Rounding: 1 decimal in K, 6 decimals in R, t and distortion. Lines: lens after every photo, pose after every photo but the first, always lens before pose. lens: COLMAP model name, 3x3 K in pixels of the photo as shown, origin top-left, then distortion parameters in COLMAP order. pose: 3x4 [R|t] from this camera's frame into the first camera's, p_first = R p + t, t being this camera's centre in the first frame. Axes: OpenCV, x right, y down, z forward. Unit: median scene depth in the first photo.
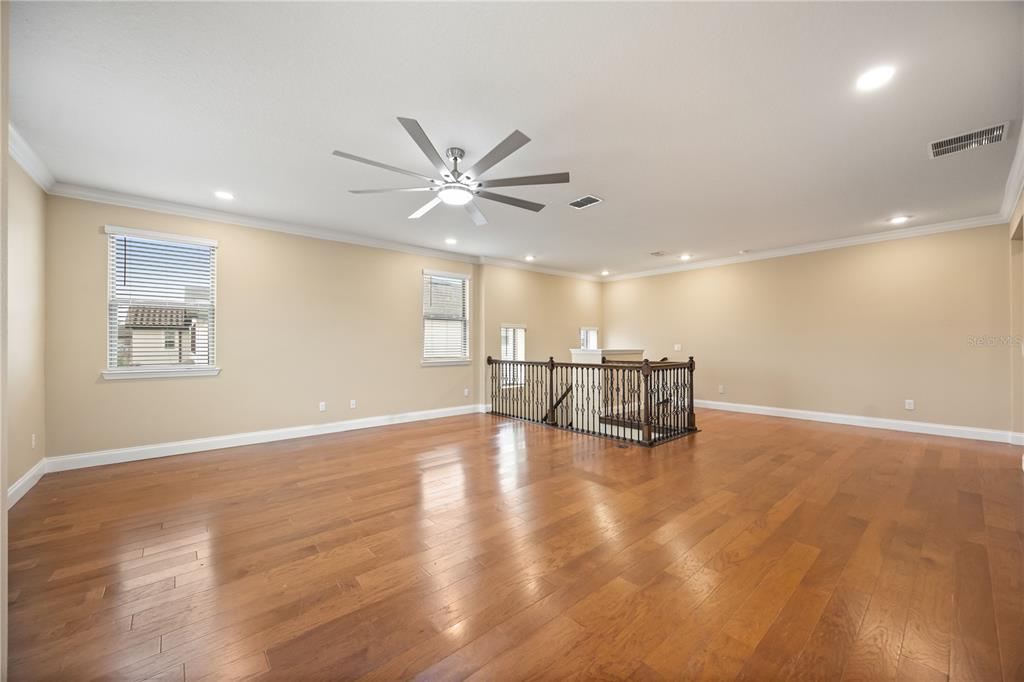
lens RADIAL K [[394.1, 0, 516.2], [0, 394.1, 338.3], [0, 0, 1]] dist [-0.000670, 0.000186]
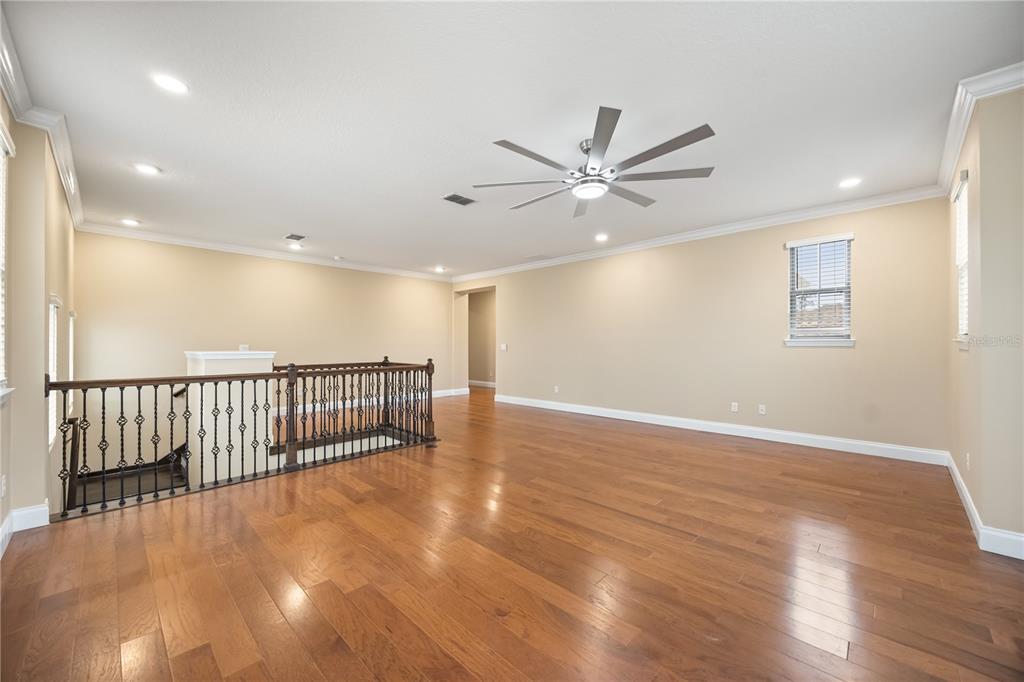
lens RADIAL K [[394.1, 0, 517.4], [0, 394.1, 344.4], [0, 0, 1]] dist [-0.000670, 0.000186]
pose [[-0.106735, 0.004727, 0.994276, -0.576124], [-0.014275, 0.999878, -0.006286, 0.014286], [-0.994185, -0.014865, -0.106655, 0.683769]]
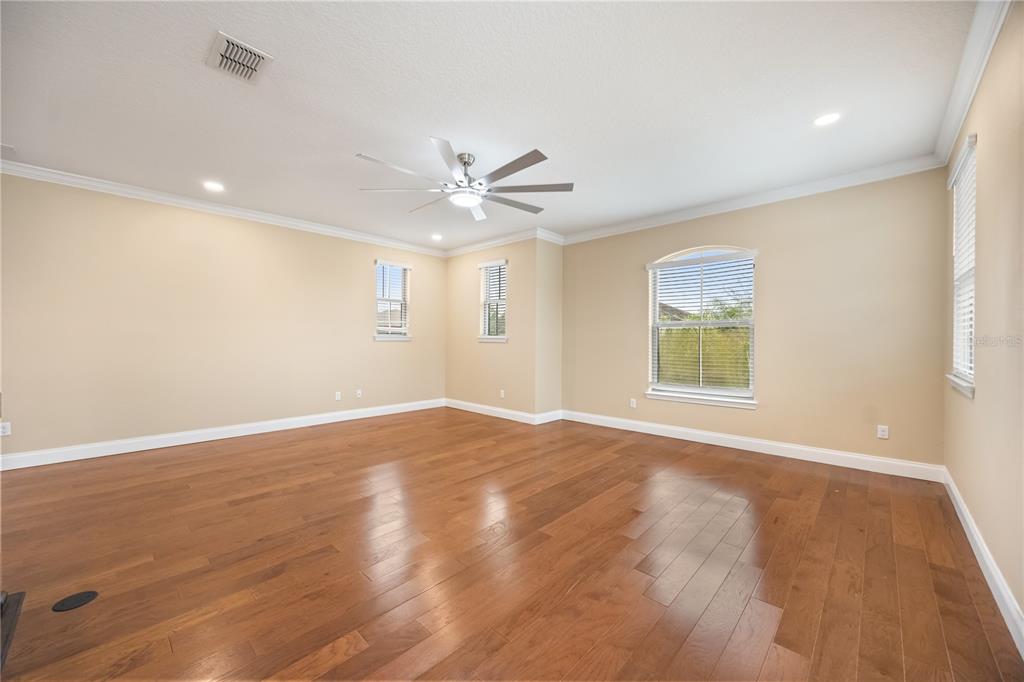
lens RADIAL K [[394.1, 0, 513.9], [0, 394.1, 342.7], [0, 0, 1]] dist [-0.000670, 0.000186]
pose [[-0.993089, 0.001147, -0.117359, -0.083608], [0.001967, 0.999974, -0.006866, 0.018291], [0.117348, -0.007049, -0.993066, 1.107212]]
